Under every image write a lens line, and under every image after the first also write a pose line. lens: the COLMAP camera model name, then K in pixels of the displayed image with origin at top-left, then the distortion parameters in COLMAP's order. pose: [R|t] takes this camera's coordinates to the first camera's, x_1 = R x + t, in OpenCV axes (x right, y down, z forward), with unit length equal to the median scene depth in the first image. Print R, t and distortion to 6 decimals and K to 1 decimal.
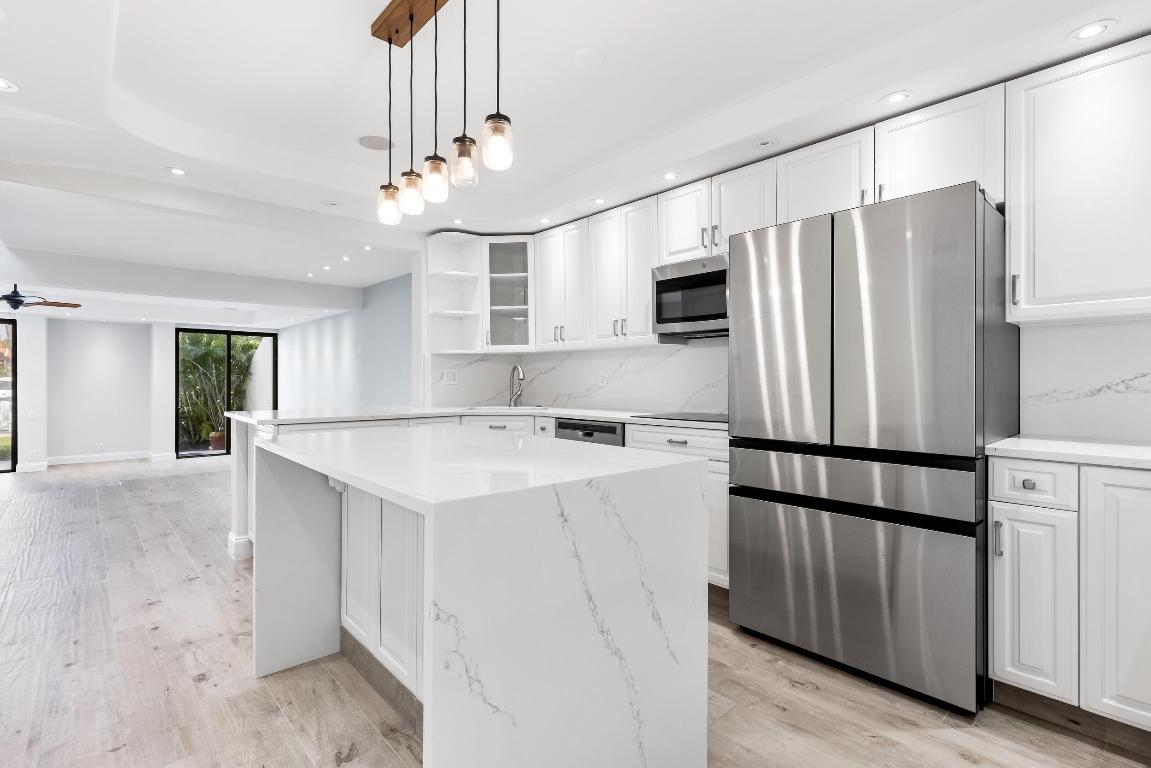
lens RADIAL K [[544.4, 0, 575.6], [0, 544.4, 381.1], [0, 0, 1]] dist [0.010513, -0.002021]
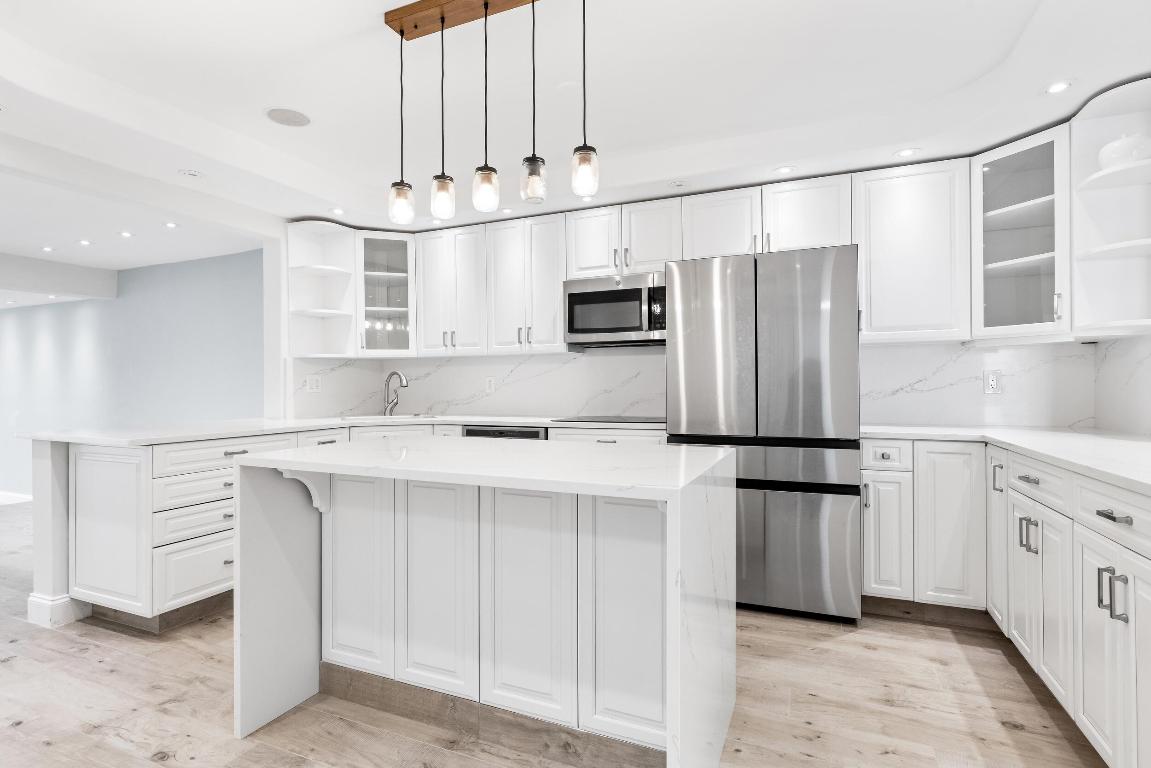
lens RADIAL K [[565.5, 0, 574.9], [0, 565.5, 383.8], [0, 0, 1]] dist [-0.004843, 0.001880]
pose [[0.908555, -0.004883, 0.417737, -0.401478], [0.007136, 0.999967, -0.003833, -0.002552], [-0.417705, 0.006464, 0.908560, -0.015808]]
